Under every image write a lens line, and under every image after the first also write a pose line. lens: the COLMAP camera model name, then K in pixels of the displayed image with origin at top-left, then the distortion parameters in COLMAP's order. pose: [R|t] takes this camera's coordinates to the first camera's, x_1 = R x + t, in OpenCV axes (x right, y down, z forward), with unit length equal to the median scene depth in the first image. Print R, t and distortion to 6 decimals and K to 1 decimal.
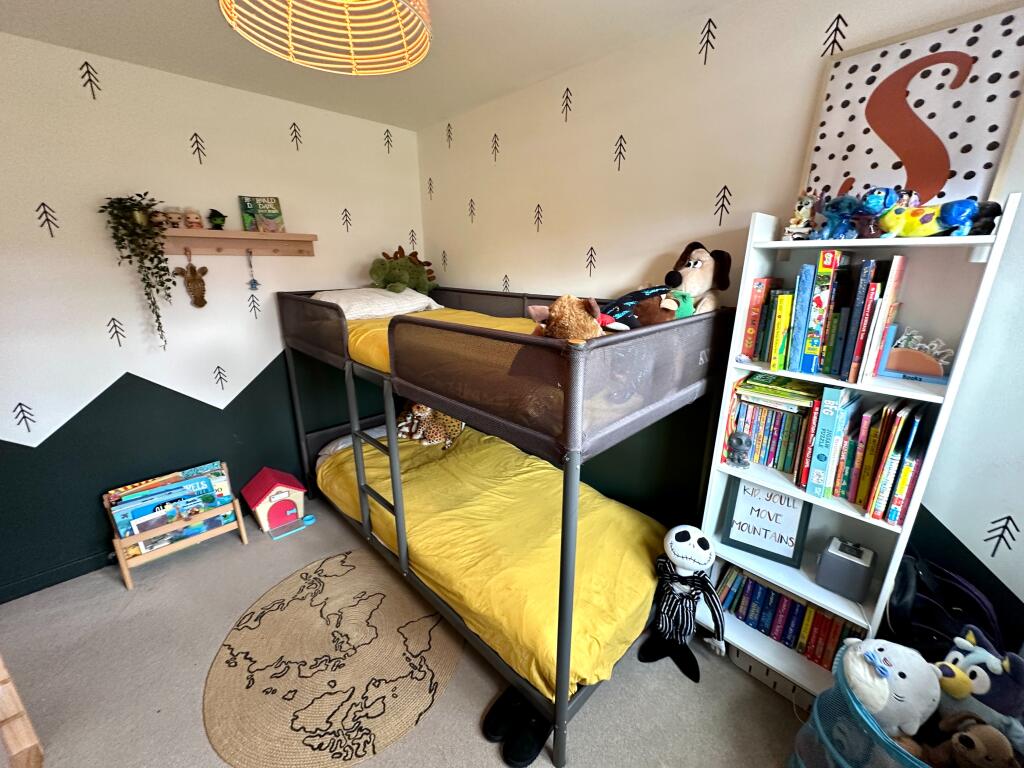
lens RADIAL K [[411.1, 0, 511.9], [0, 411.1, 382.8], [0, 0, 1]] dist [-0.001080, -0.000040]
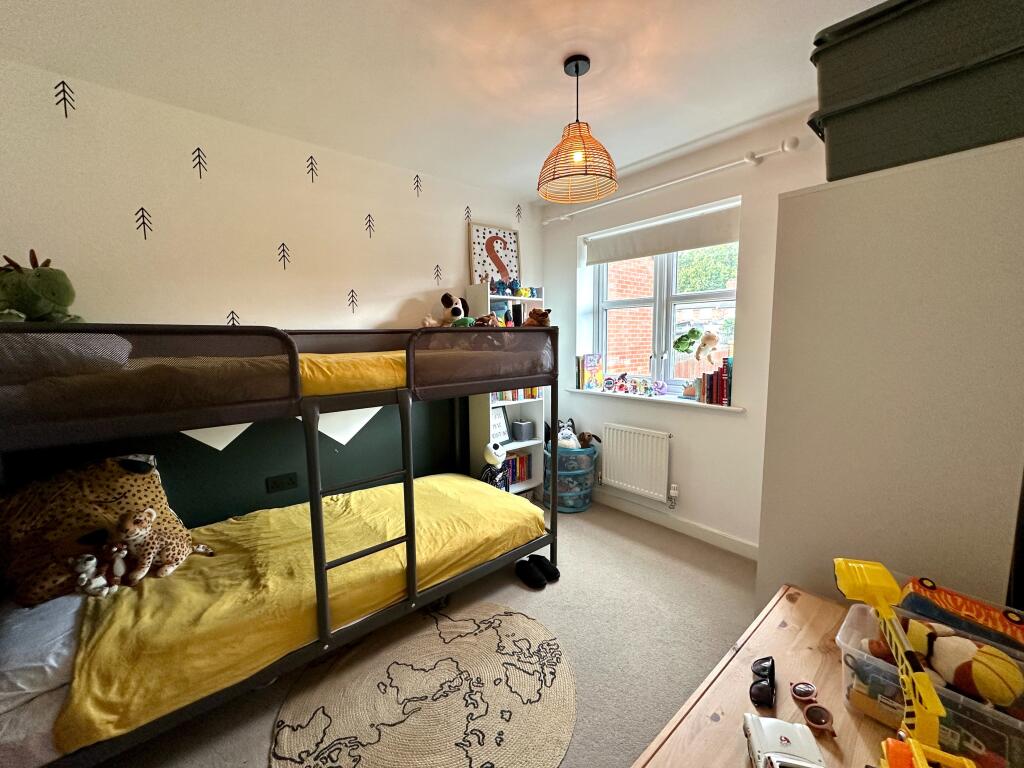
lens RADIAL K [[411.1, 0, 511.9], [0, 411.1, 382.8], [0, 0, 1]] dist [-0.001080, -0.000040]
pose [[0.059627, -0.111028, 0.992027, -1.492380], [0.296020, 0.951059, 0.088650, -0.044212], [-0.953319, 0.288374, 0.089575, 0.736537]]
